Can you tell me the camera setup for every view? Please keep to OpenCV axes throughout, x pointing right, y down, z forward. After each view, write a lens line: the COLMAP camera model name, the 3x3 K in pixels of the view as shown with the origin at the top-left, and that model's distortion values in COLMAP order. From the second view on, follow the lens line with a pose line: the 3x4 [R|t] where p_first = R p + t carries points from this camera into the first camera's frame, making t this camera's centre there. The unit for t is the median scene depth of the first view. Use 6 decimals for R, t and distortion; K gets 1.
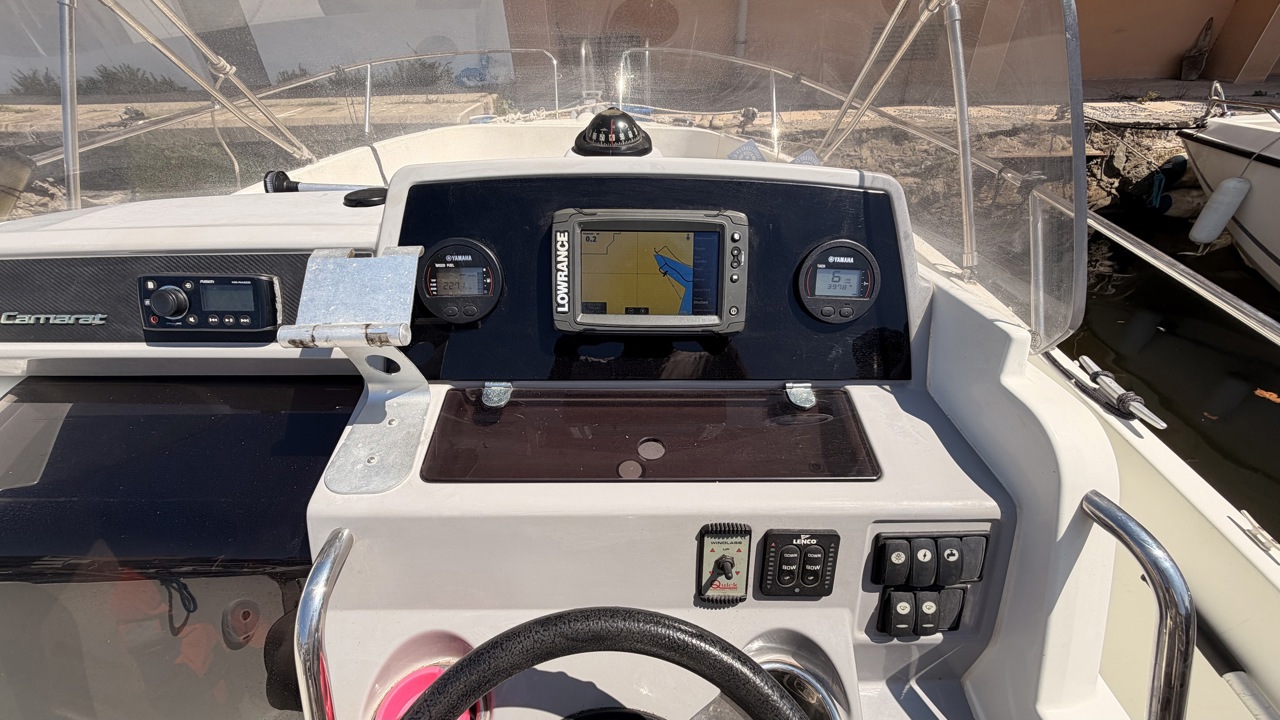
lens RADIAL K [[513.2, 0, 637.3], [0, 513.2, 358.8], [0, 0, 1]] dist [0.000136, 0.000308]
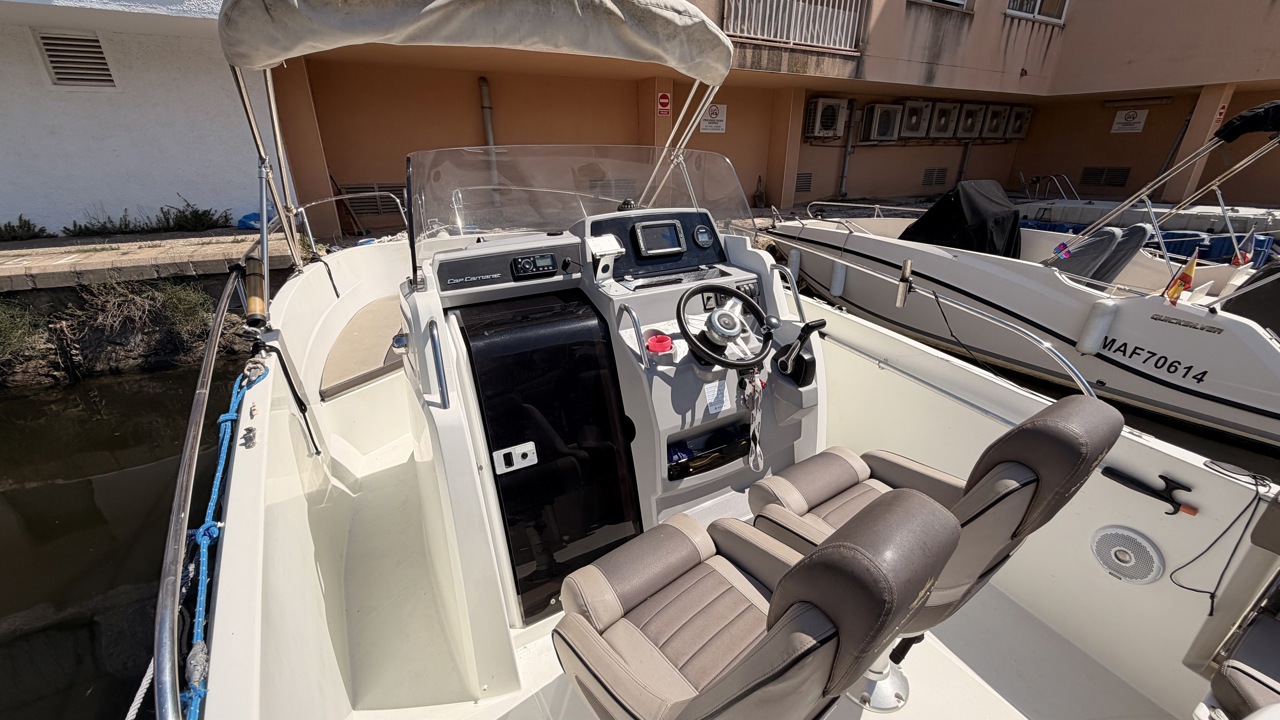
lens RADIAL K [[512.6, 0, 638.3], [0, 512.6, 356.3], [0, 0, 1]] dist [0.001060, 0.000337]
pose [[0.864956, -0.206701, 0.457302, -1.873478], [0.299892, 0.943533, -0.140748, 1.041656], [-0.402387, 0.258883, 0.878103, -1.812681]]
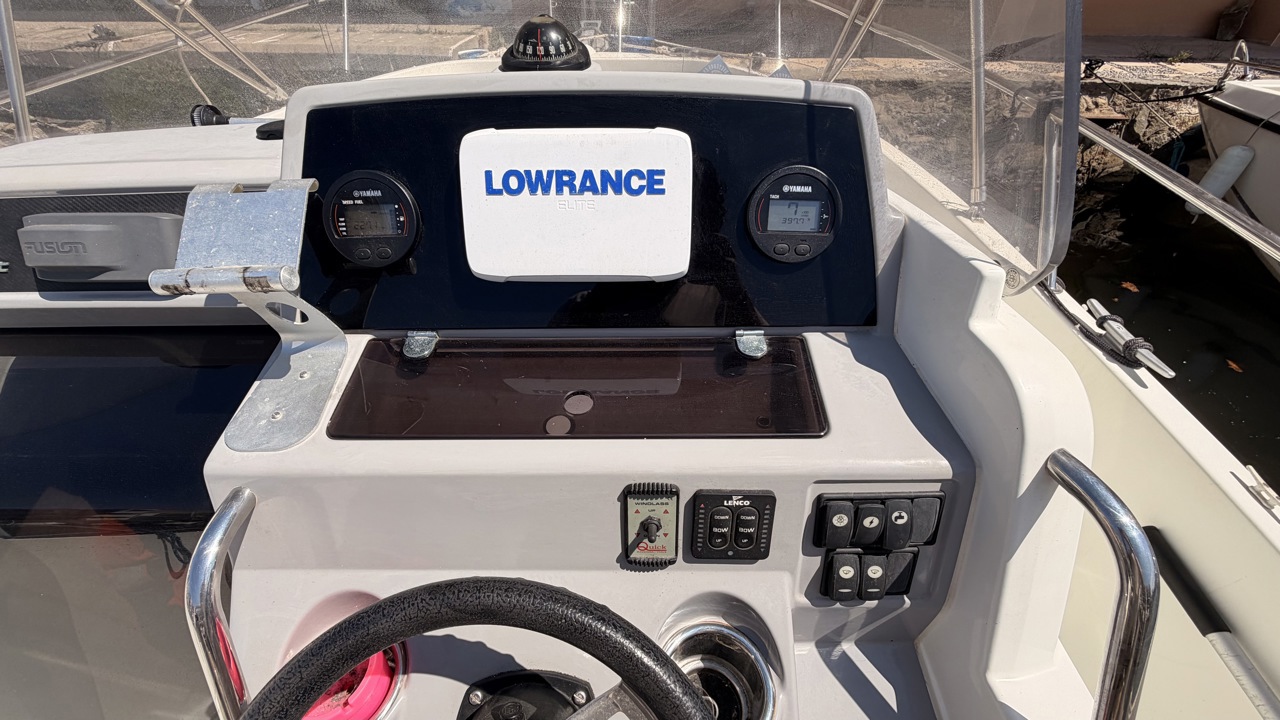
lens RADIAL K [[513.2, 0, 637.3], [0, 513.2, 358.8], [0, 0, 1]] dist [0.000136, 0.000308]
pose [[0.999493, -0.005139, -0.031437, 0.151529], [0.008193, 0.995172, 0.097803, 0.007678], [0.030783, -0.098011, 0.994709, 0.092165]]
